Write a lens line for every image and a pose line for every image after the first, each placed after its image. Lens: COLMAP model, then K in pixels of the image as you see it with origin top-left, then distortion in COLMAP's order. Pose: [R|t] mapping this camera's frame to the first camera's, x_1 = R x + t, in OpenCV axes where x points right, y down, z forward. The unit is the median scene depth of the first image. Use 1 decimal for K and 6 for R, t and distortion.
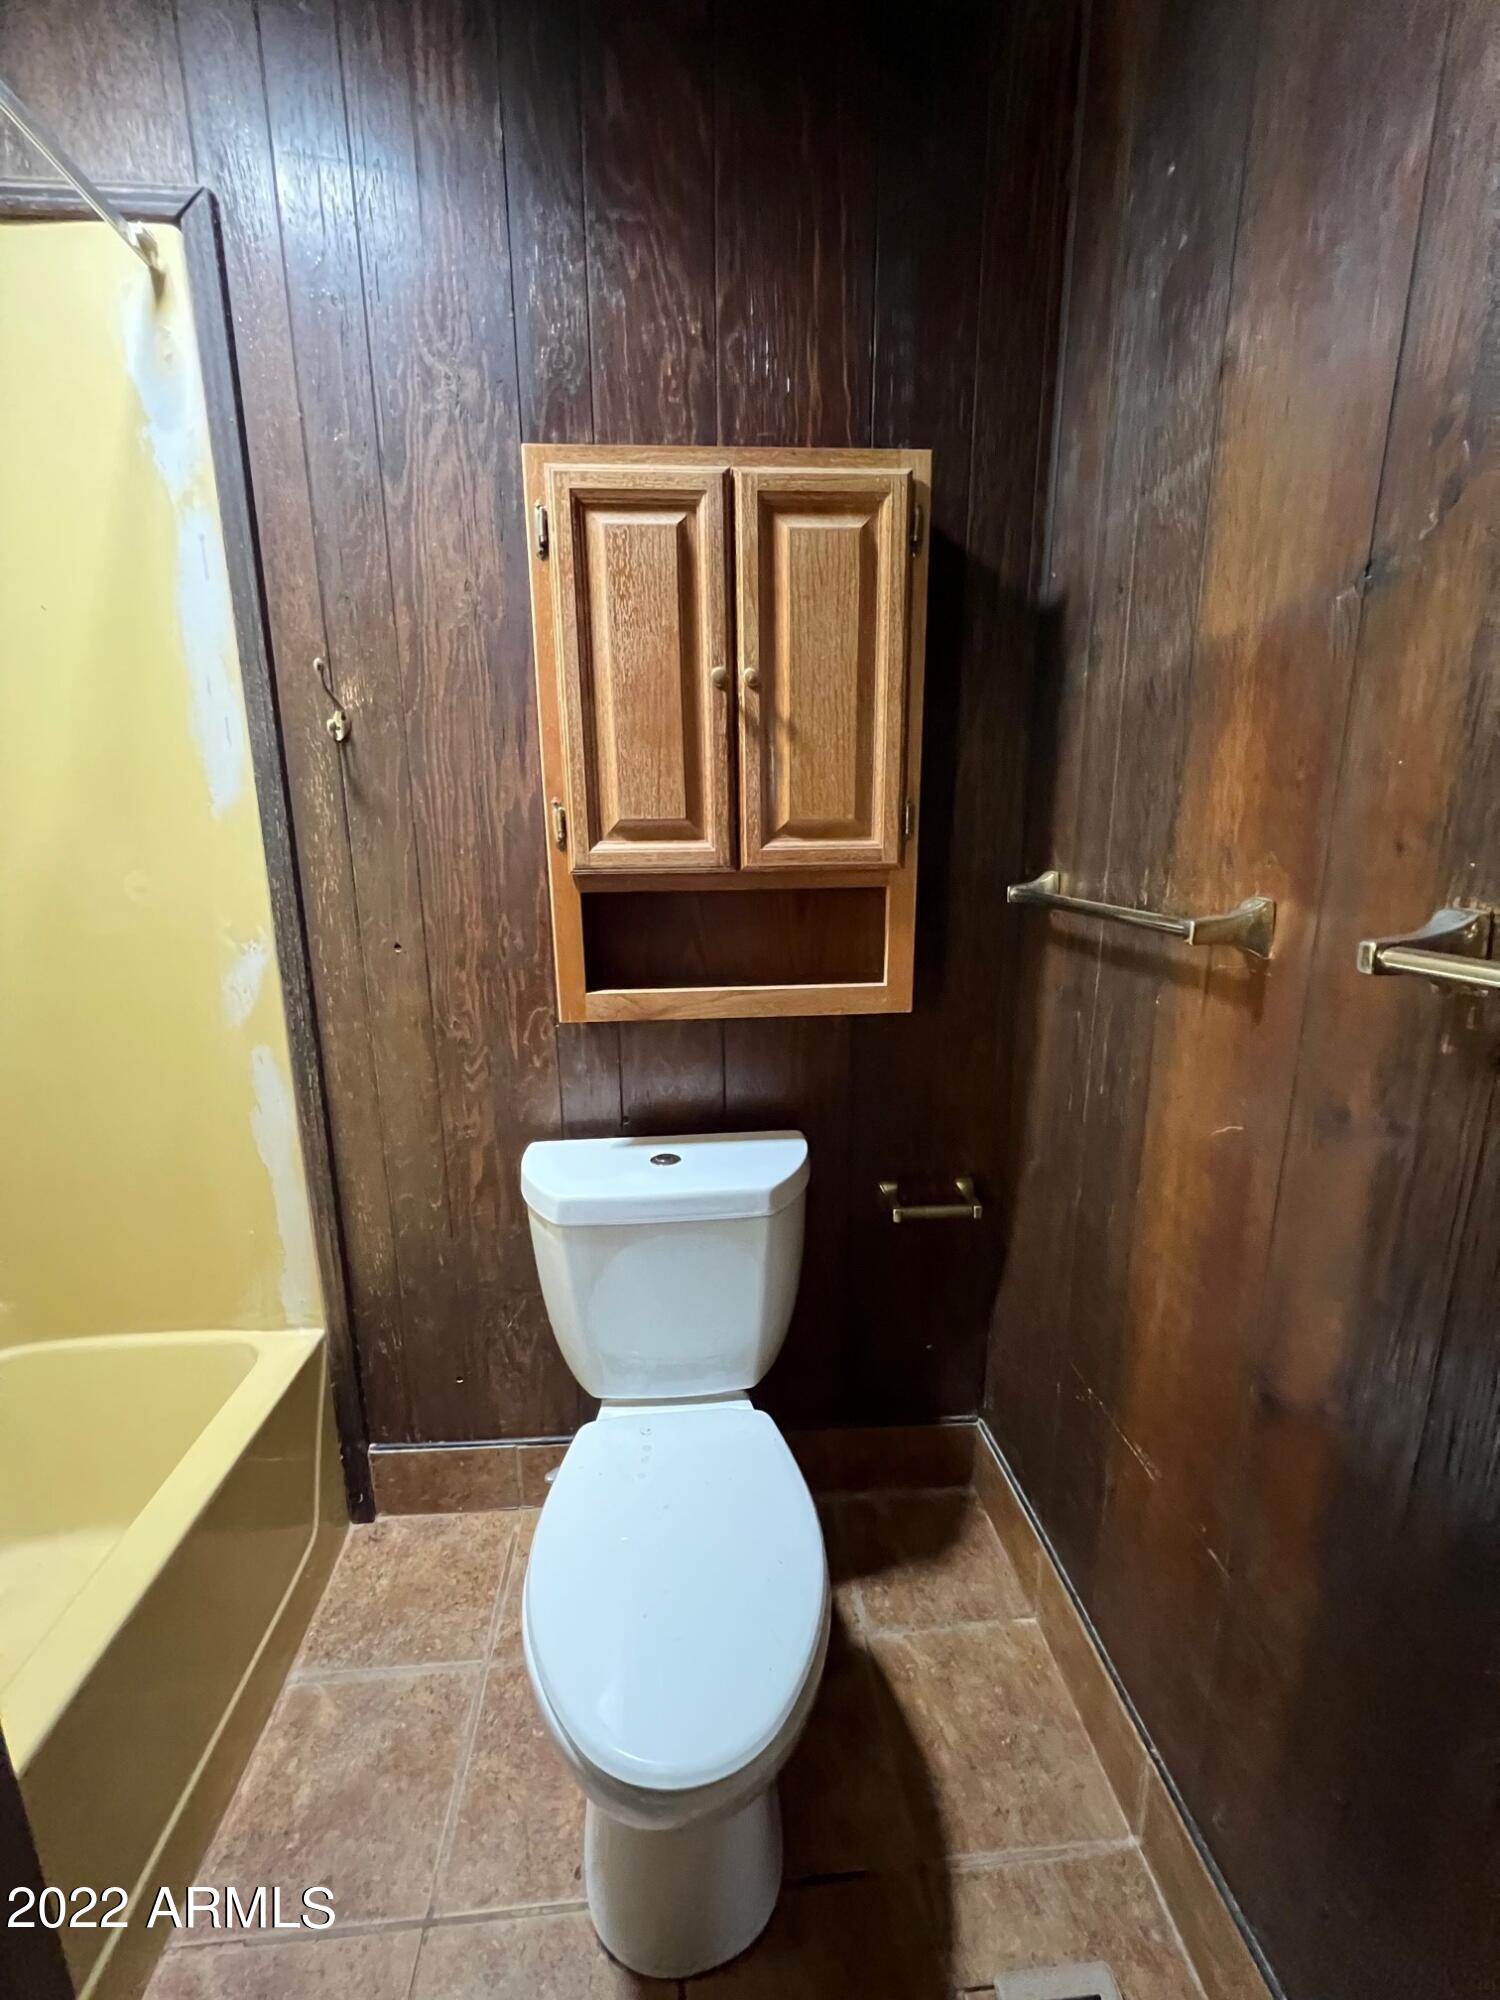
lens RADIAL K [[802.1, 0, 743.2], [0, 802.1, 1002.5], [0, 0, 1]] dist [-0.000138, 0.000266]
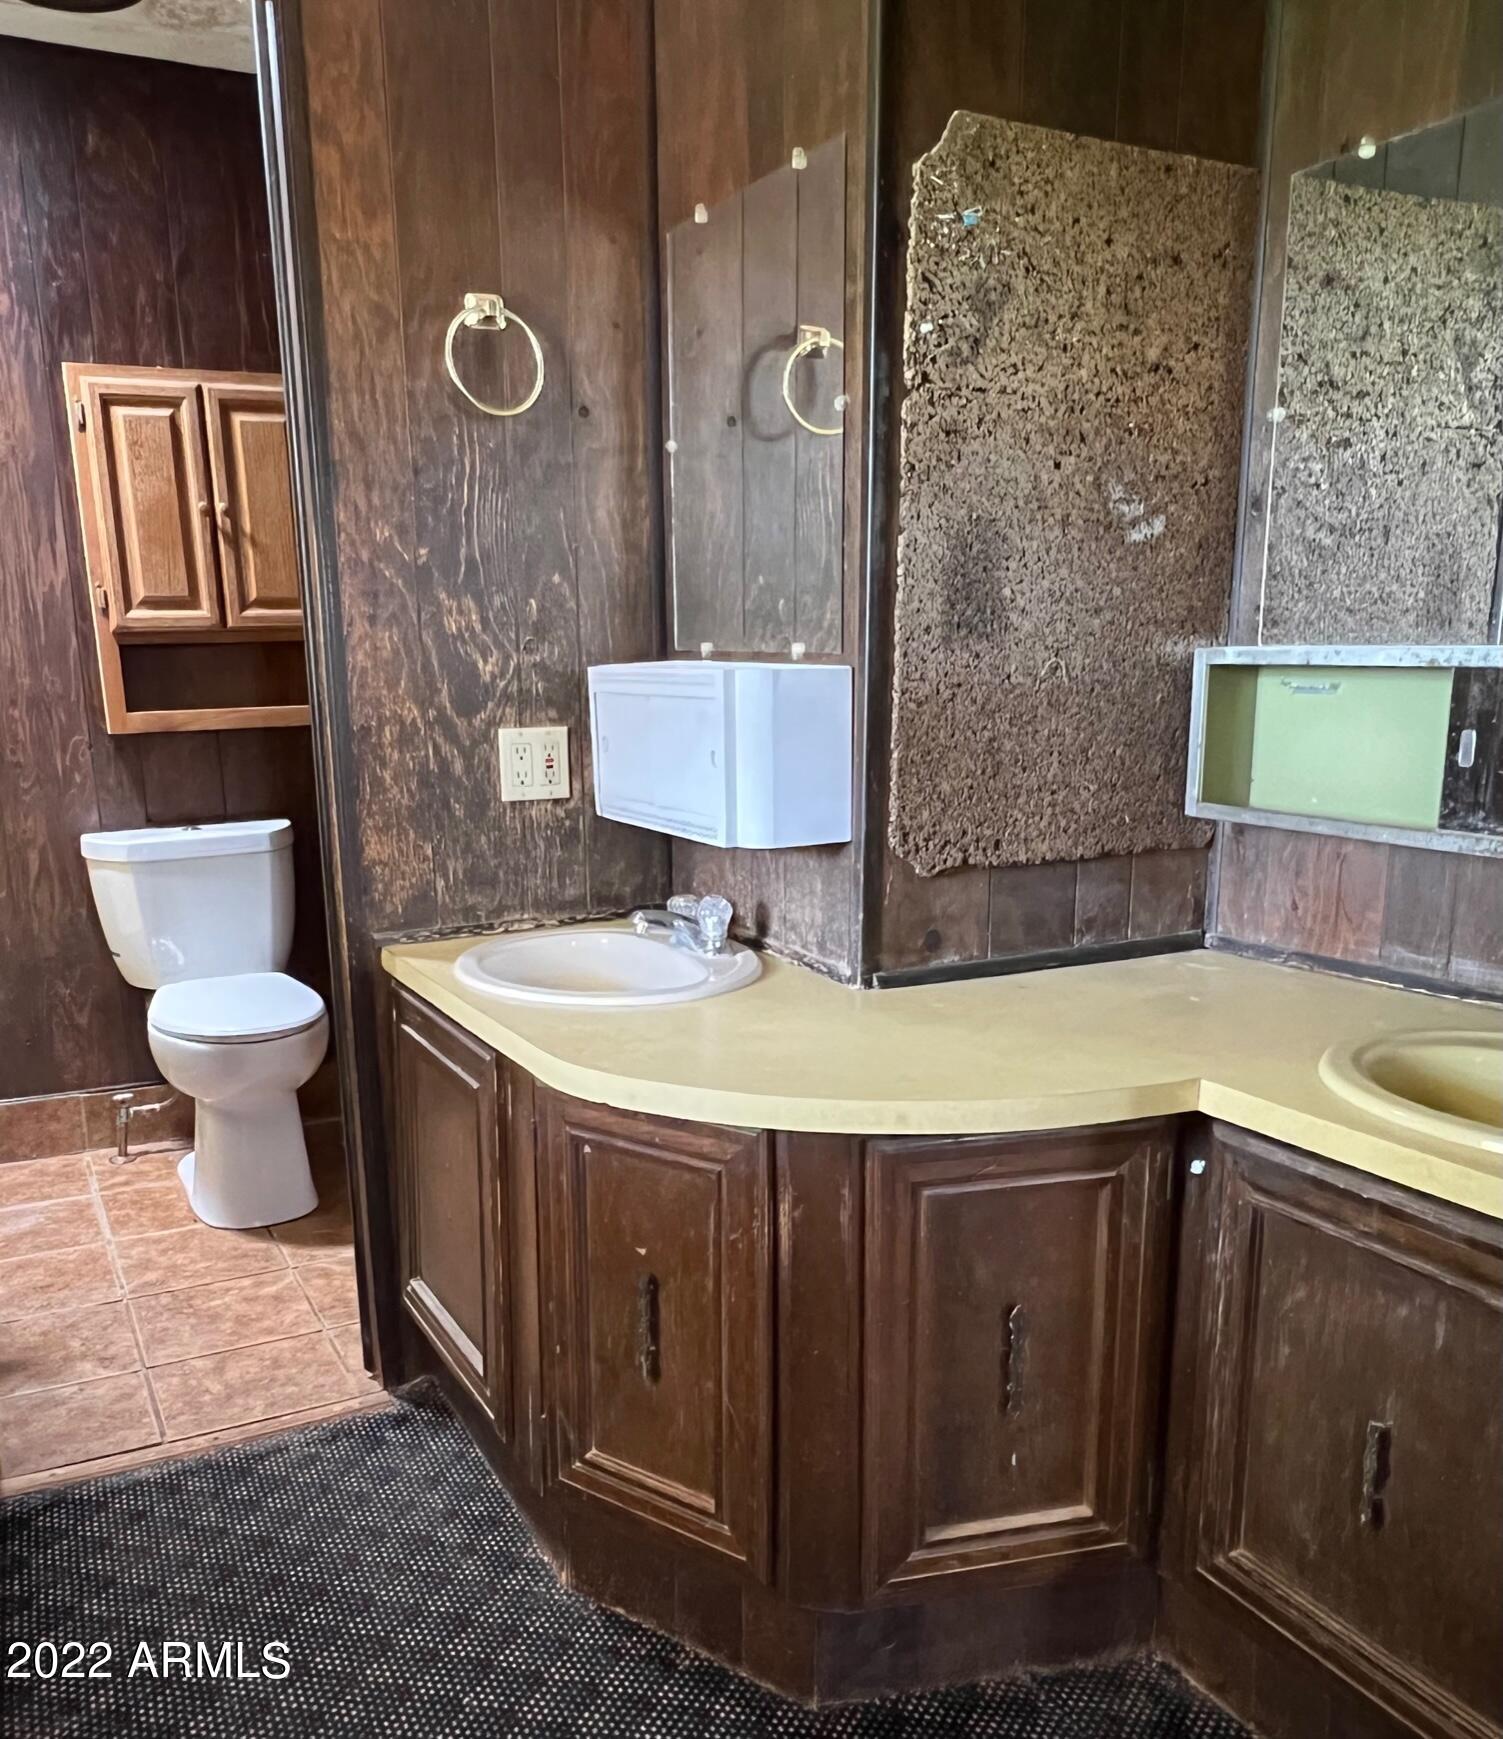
lens RADIAL K [[1493.6, 0, 755.9], [0, 1493.6, 1023.0], [0, 0, 1]] dist [-0.014381, 0.008075]
pose [[0.918190, -0.104466, 0.382119, -0.255706], [0.090821, 0.994422, 0.053627, 0.555939], [-0.385590, -0.014535, 0.922556, -2.163149]]
